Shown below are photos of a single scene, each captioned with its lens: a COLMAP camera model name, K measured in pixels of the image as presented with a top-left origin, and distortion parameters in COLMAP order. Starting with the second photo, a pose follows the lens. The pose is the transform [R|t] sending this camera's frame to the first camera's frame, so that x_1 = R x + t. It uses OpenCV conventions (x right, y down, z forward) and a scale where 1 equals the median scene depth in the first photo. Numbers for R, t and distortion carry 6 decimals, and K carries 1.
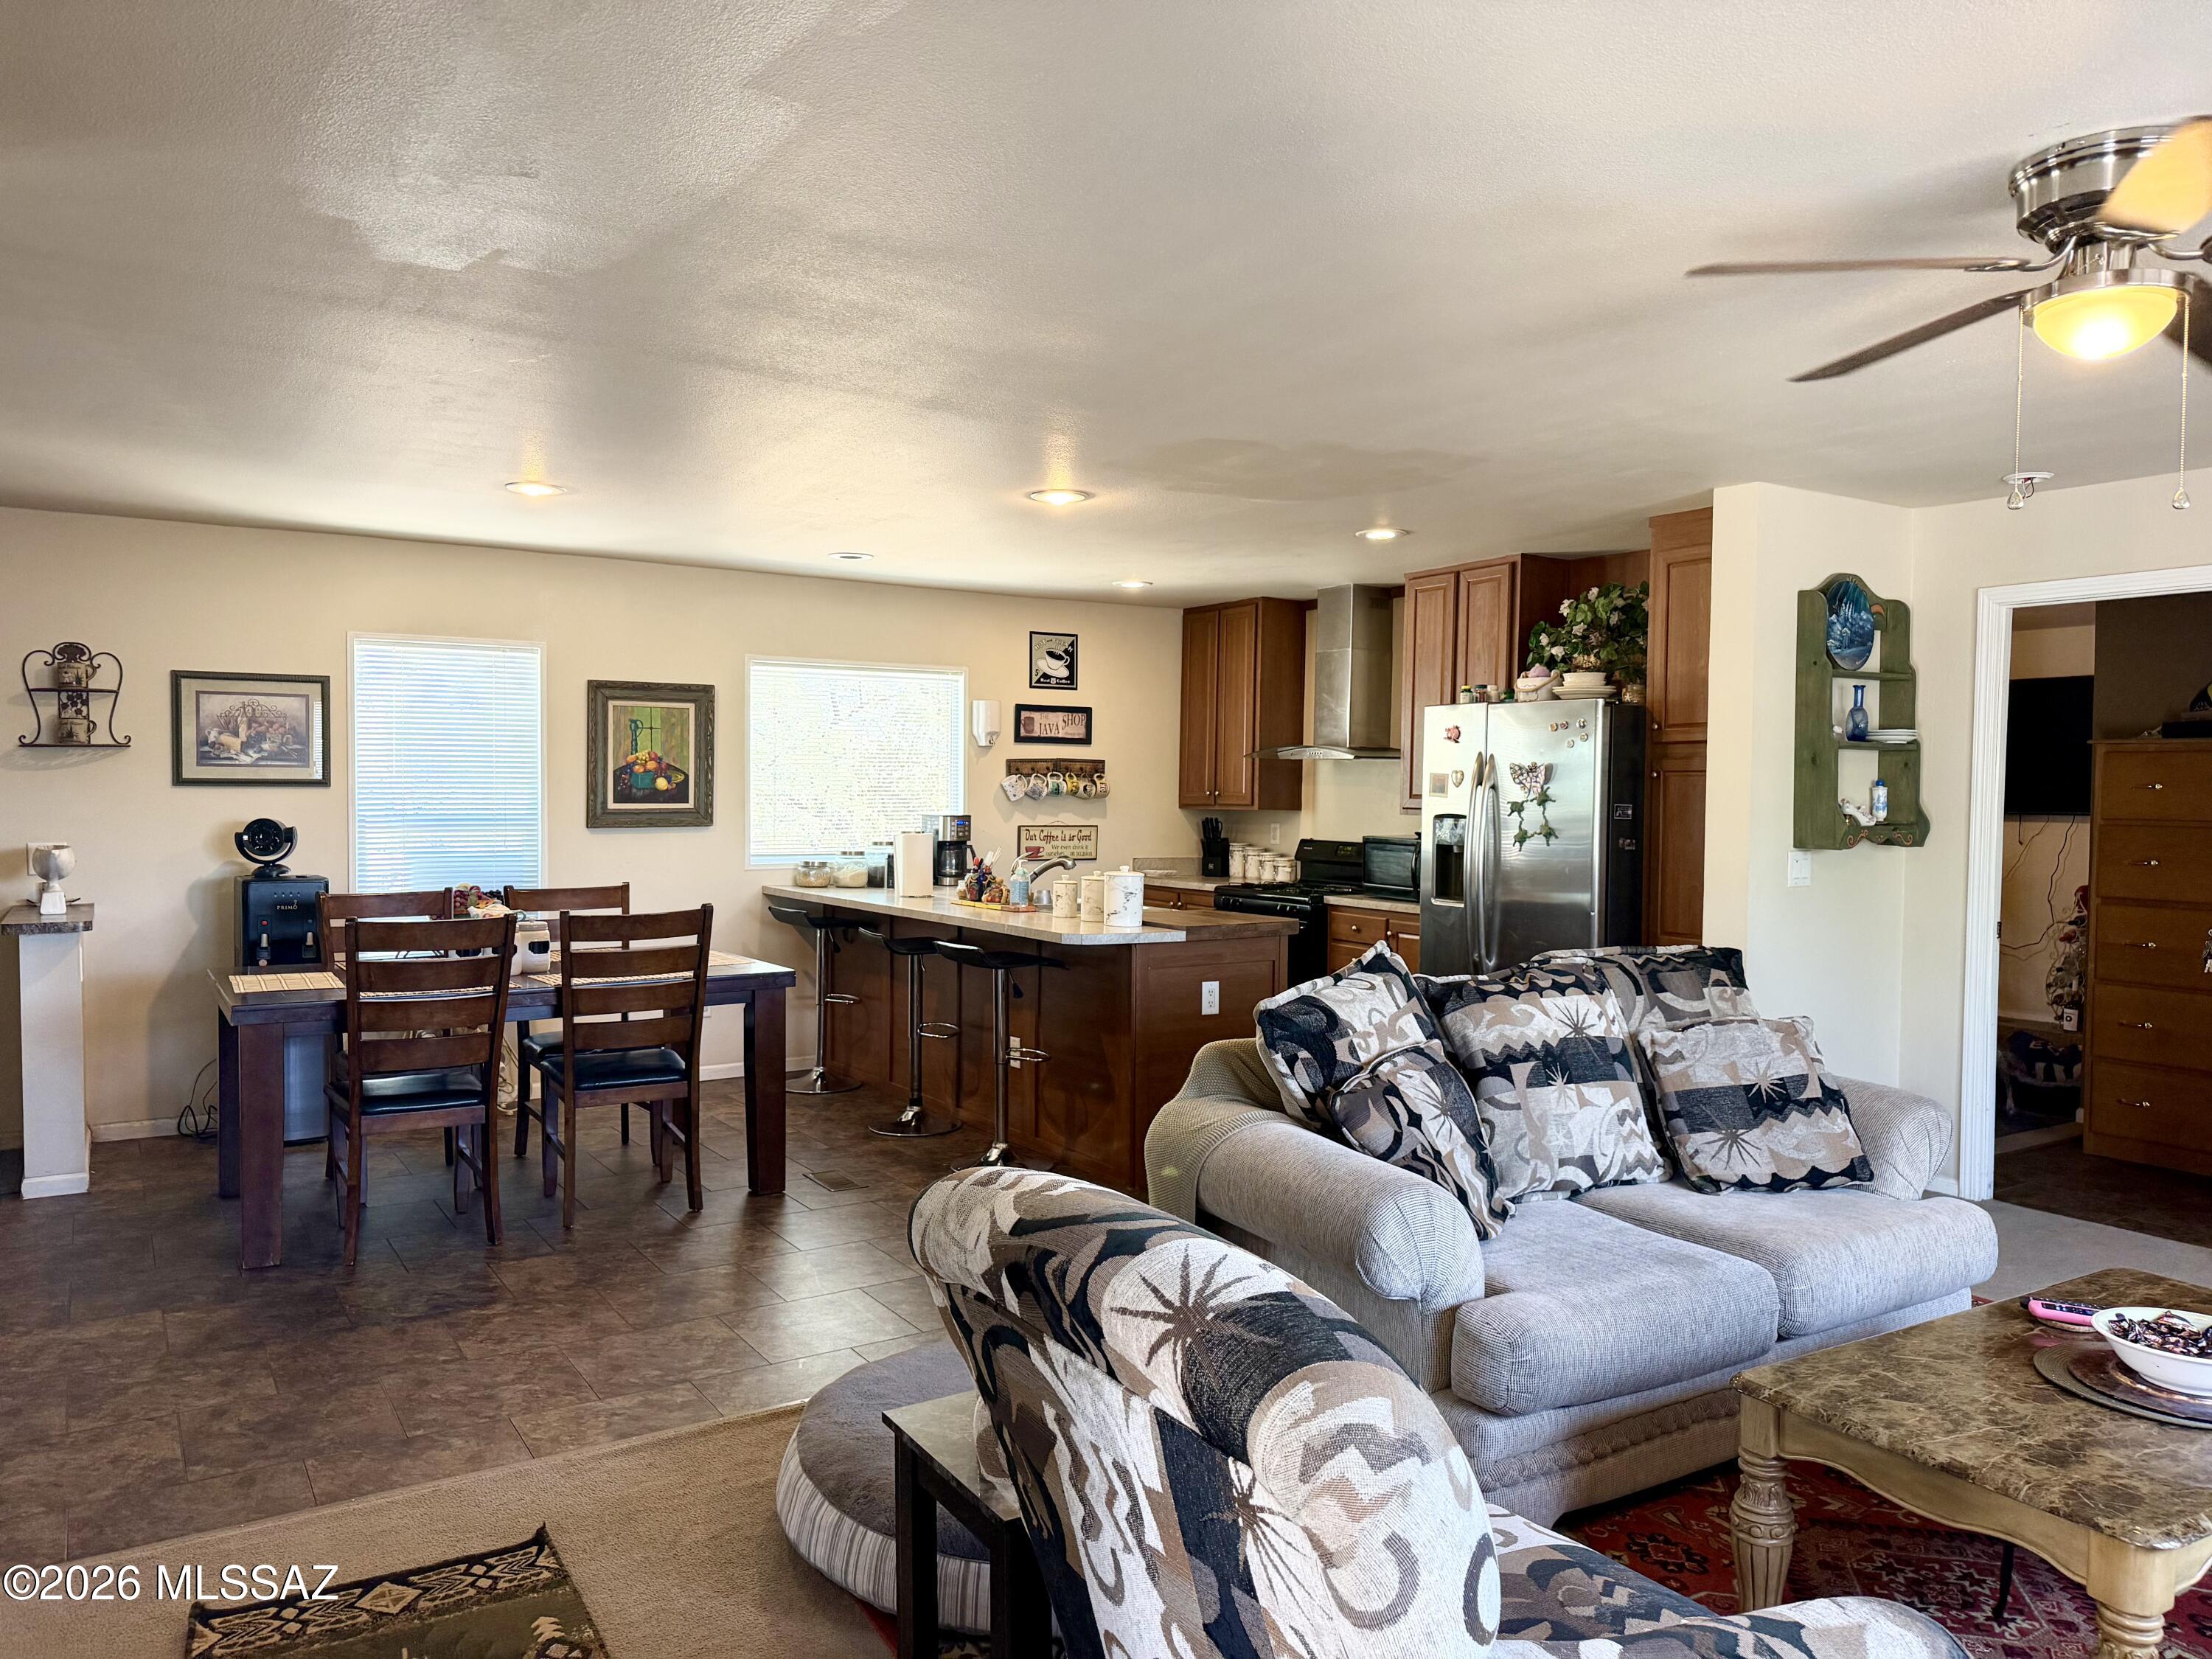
lens RADIAL K [[1563.6, 0, 1090.4], [0, 1563.6, 841.5], [0, 0, 1]] dist [0.069925, -0.091475]
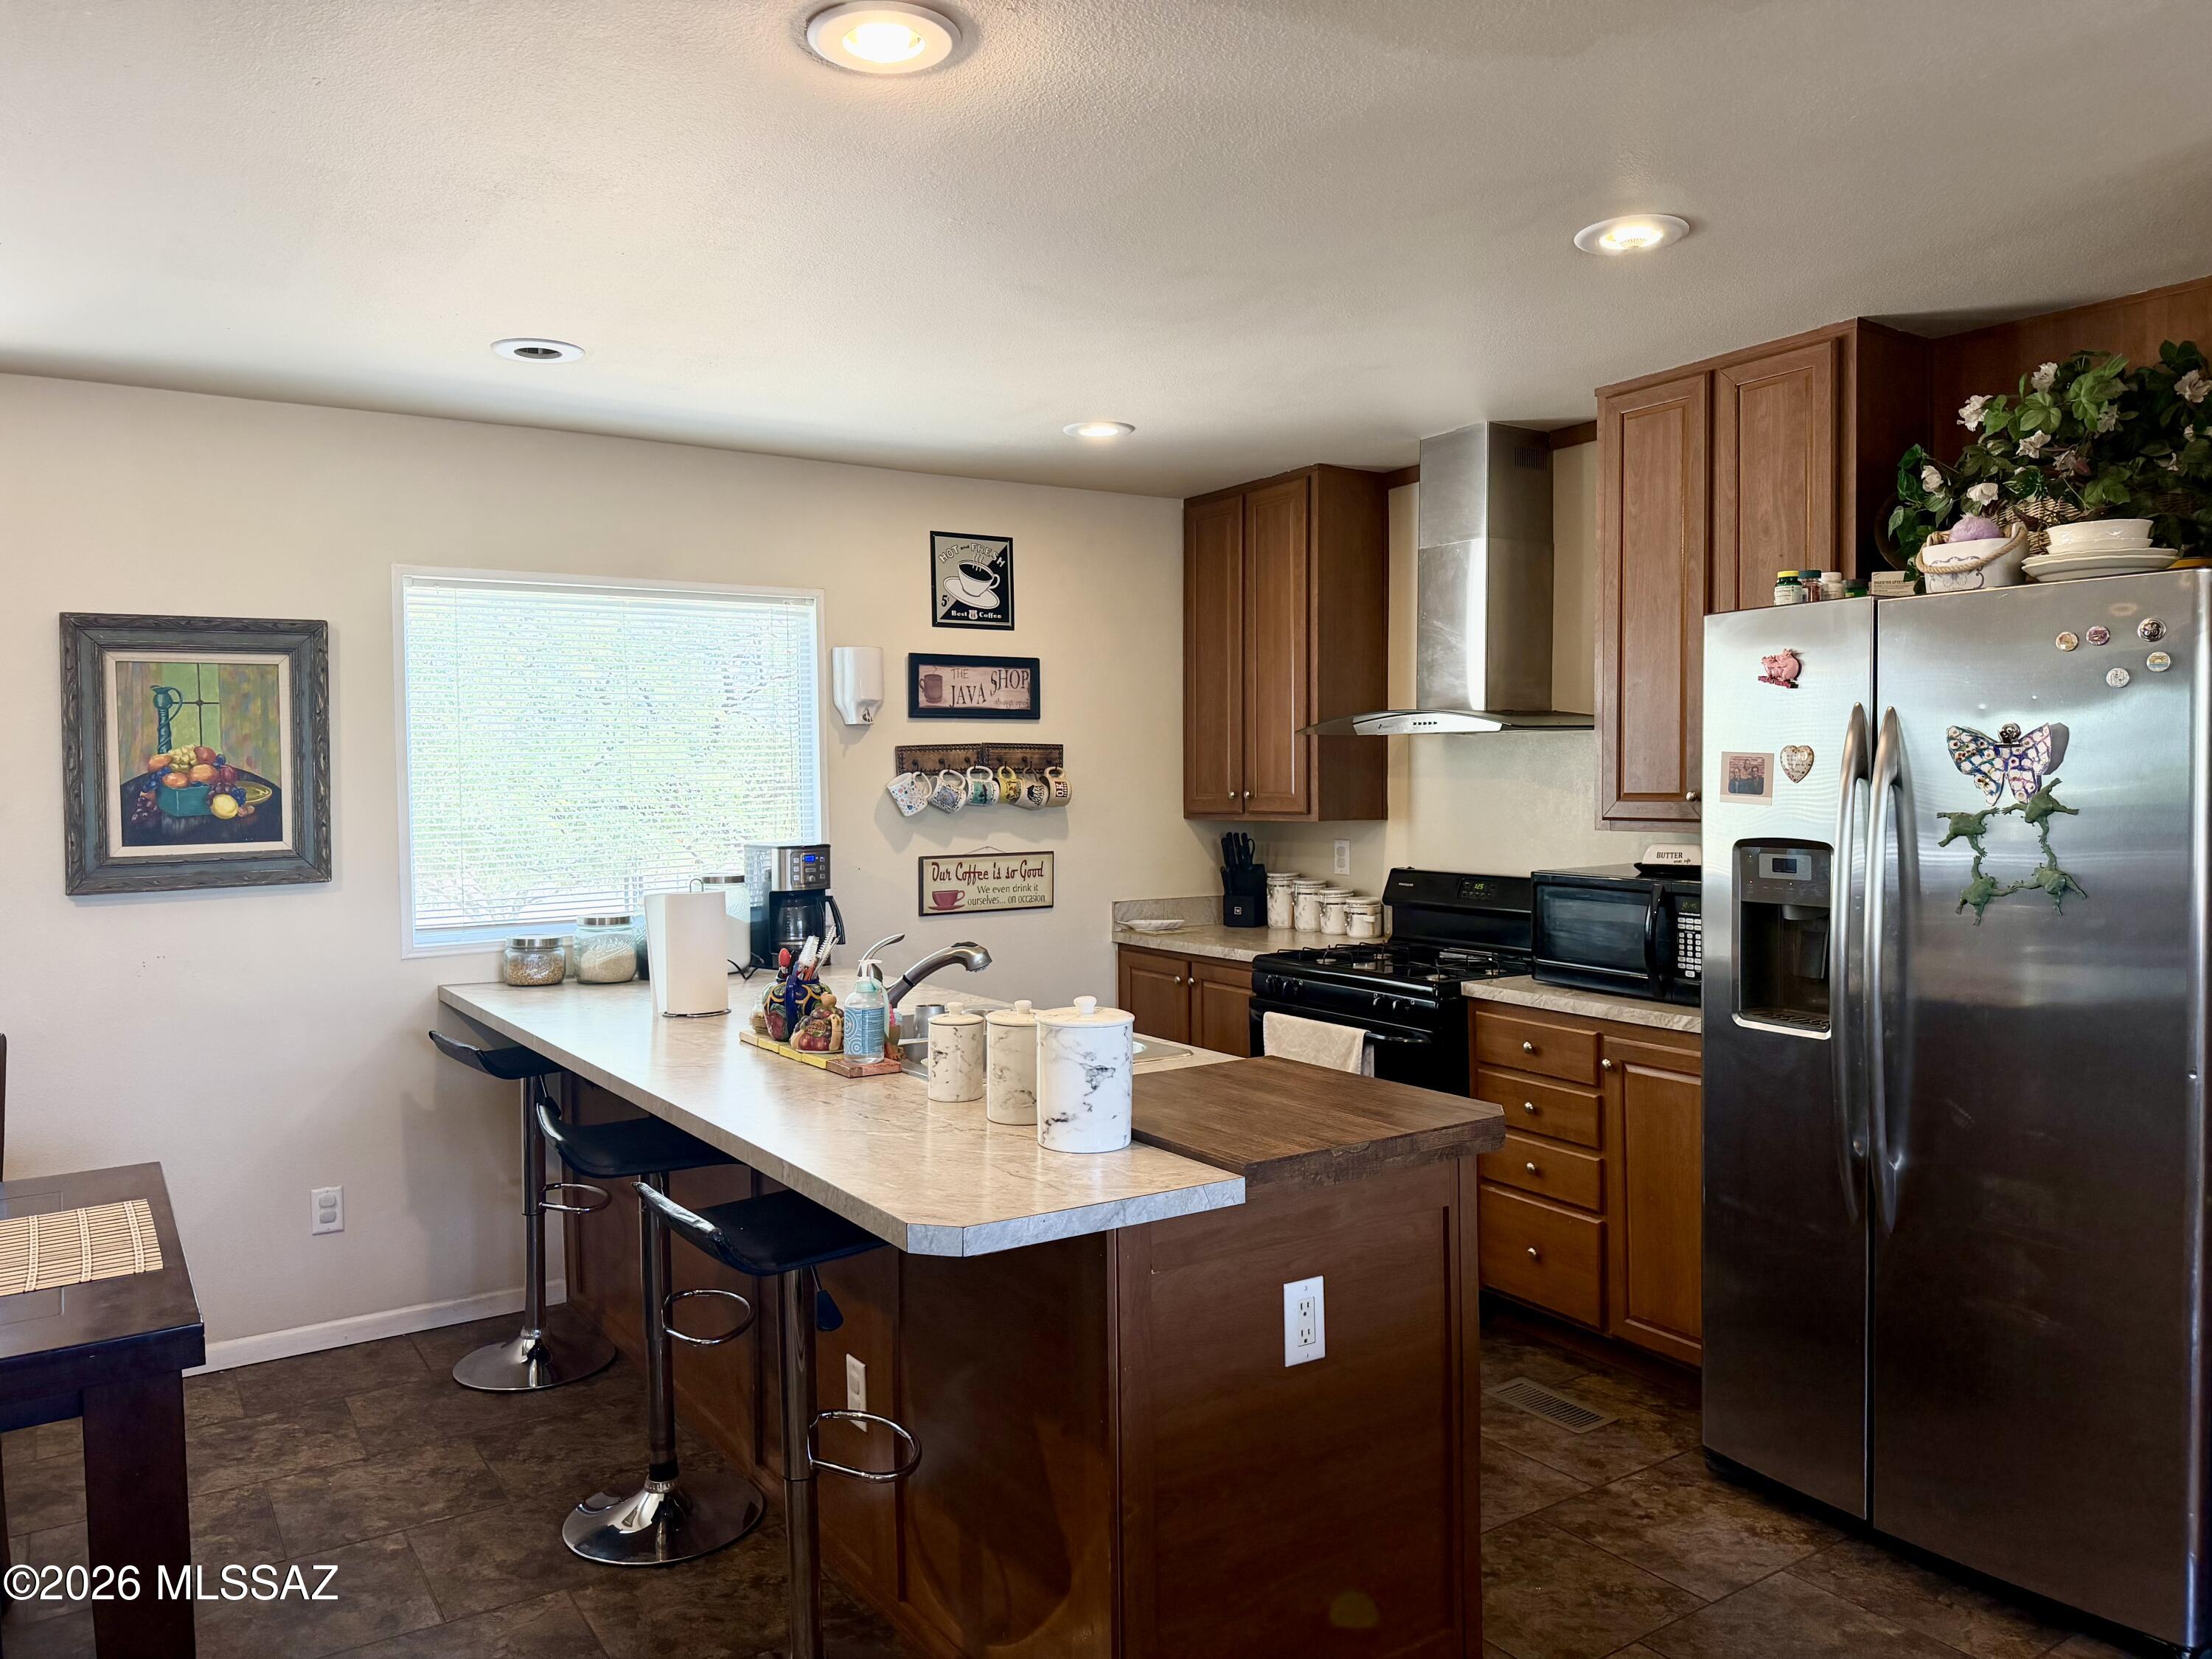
lens RADIAL K [[1563.6, 0, 1101.1], [0, 1563.6, 820.0], [0, 0, 1]] dist [0.069925, -0.091475]
pose [[0.999571, -0.023986, 0.016789, 0.015319], [0.024078, 0.999696, -0.005272, -0.021545], [-0.016657, 0.005674, 0.999845, 0.444701]]
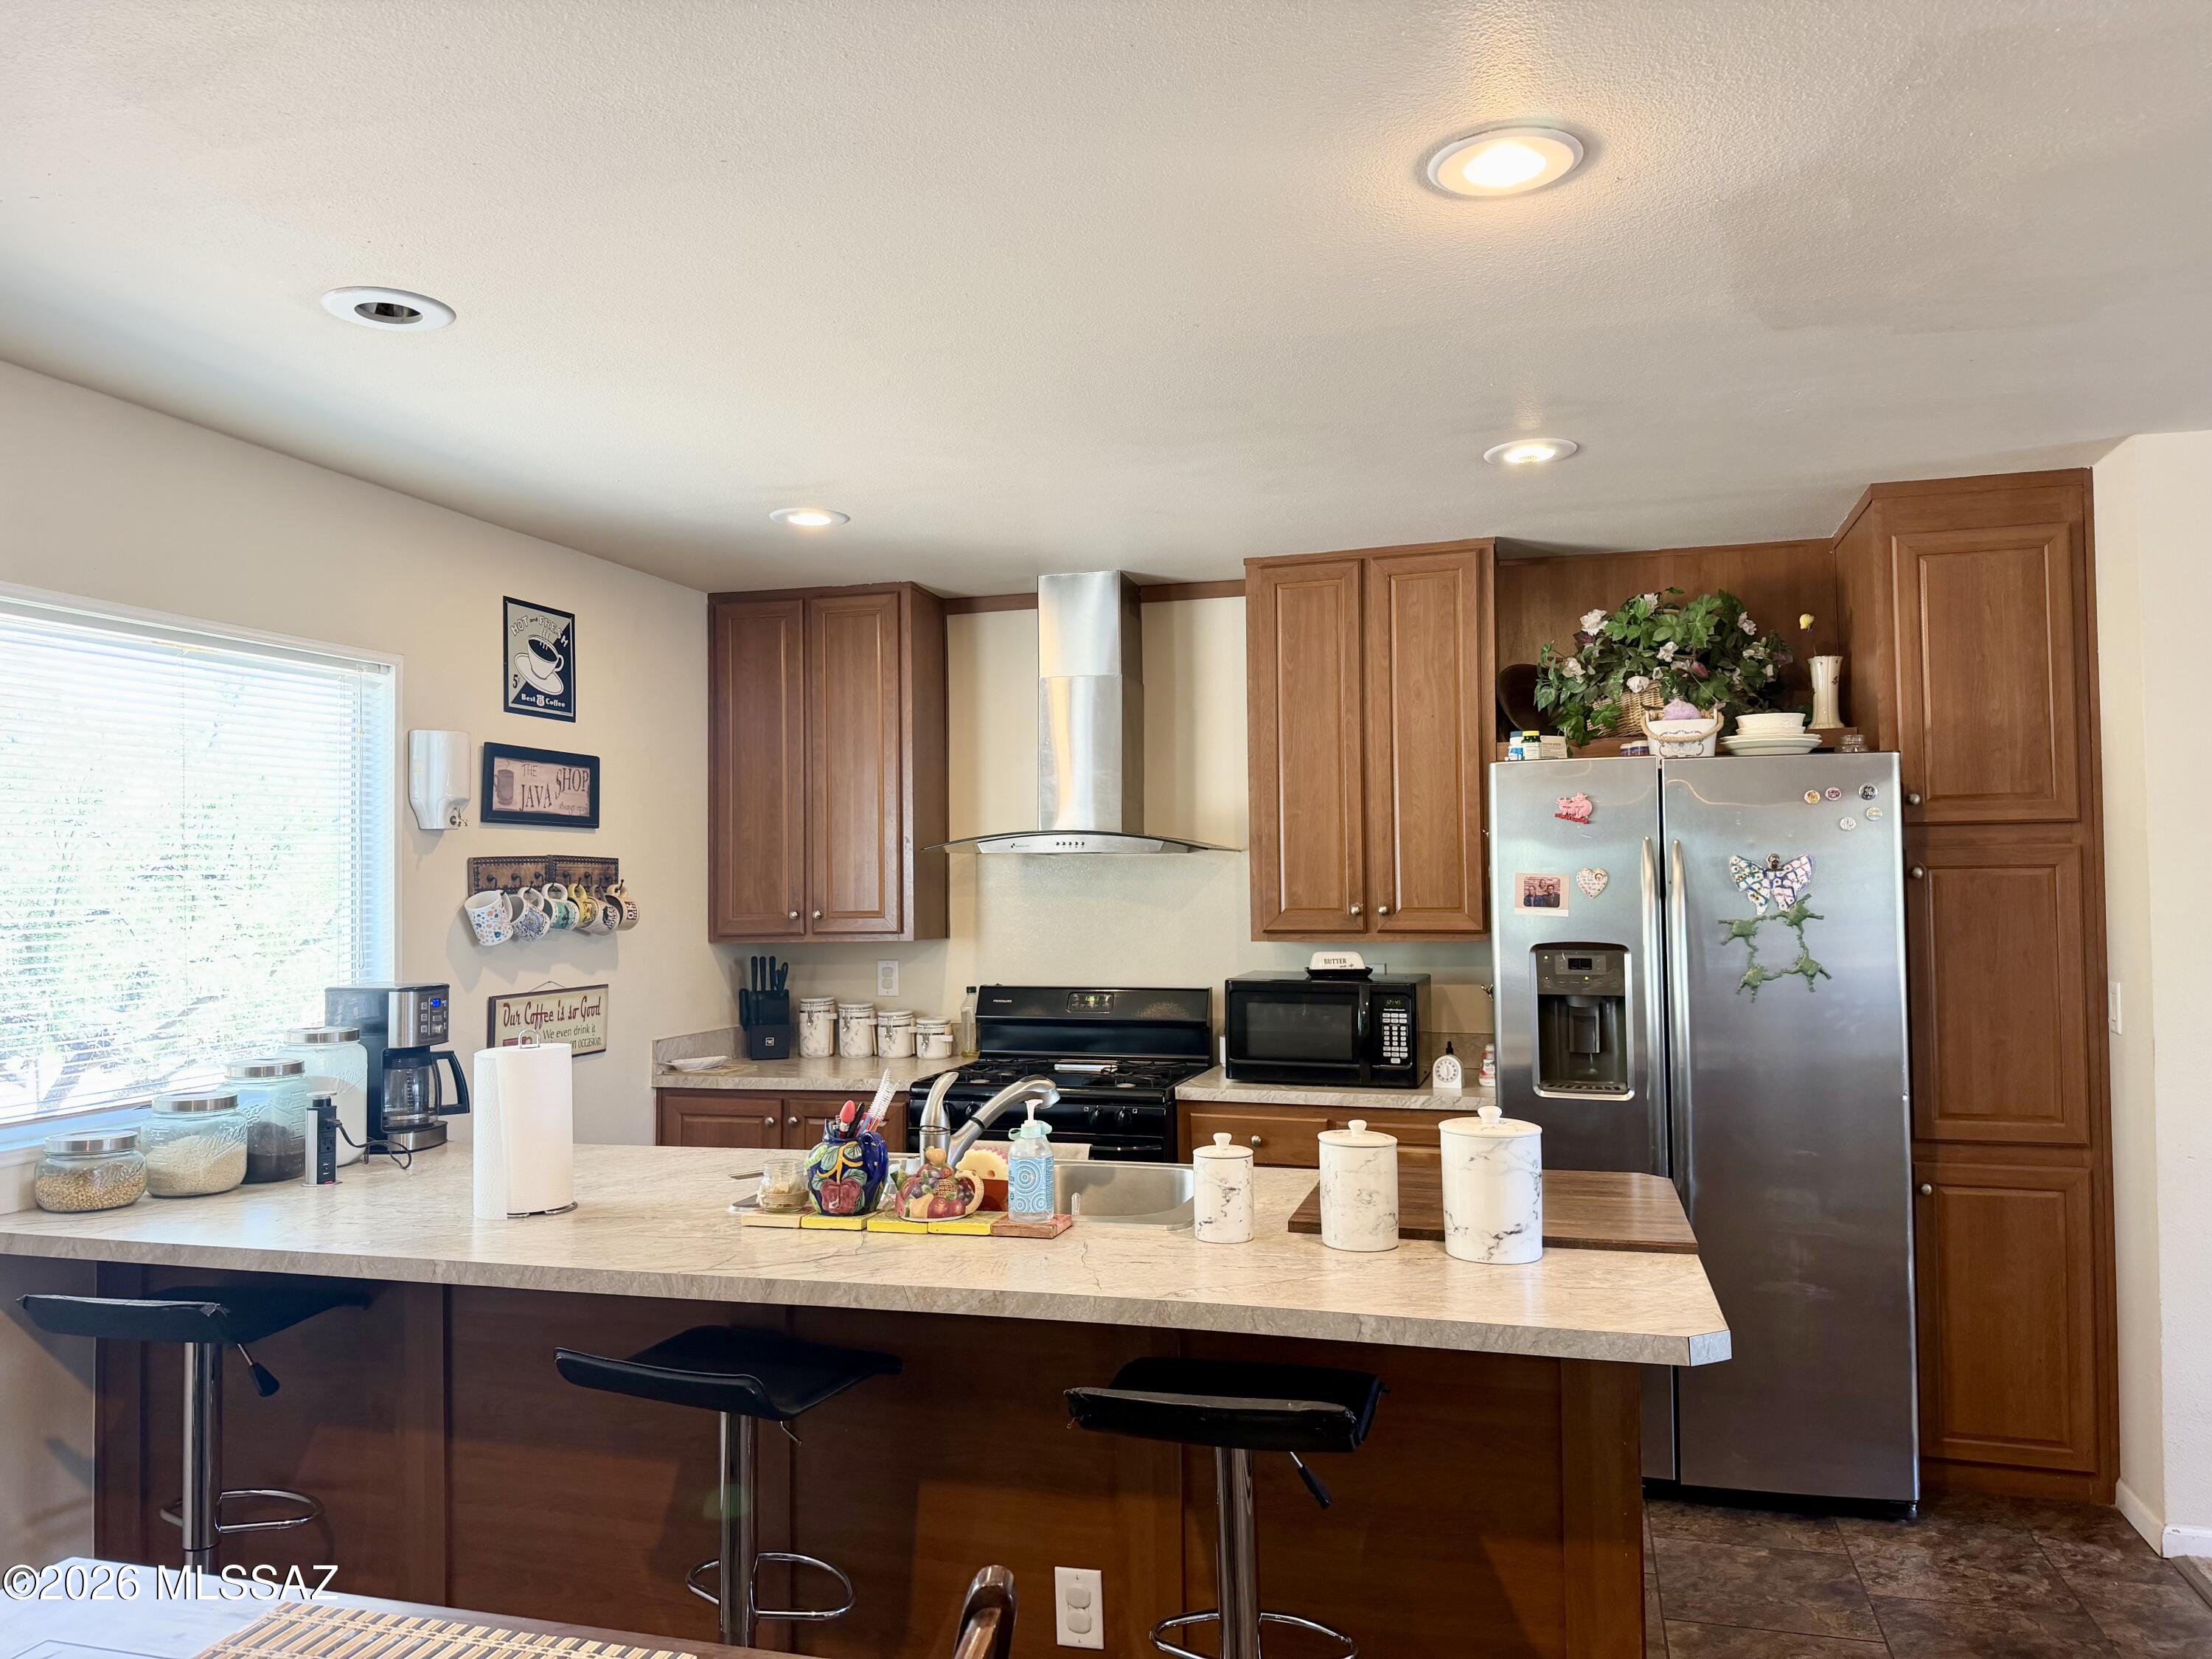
lens RADIAL K [[1563.6, 0, 1117.7], [0, 1563.6, 833.0], [0, 0, 1]] dist [0.069925, -0.091475]
pose [[0.741659, 0.002473, 0.670773, -0.252299], [0.042284, 0.997832, -0.050432, -0.030555], [-0.669443, 0.065767, 0.739946, 0.568067]]
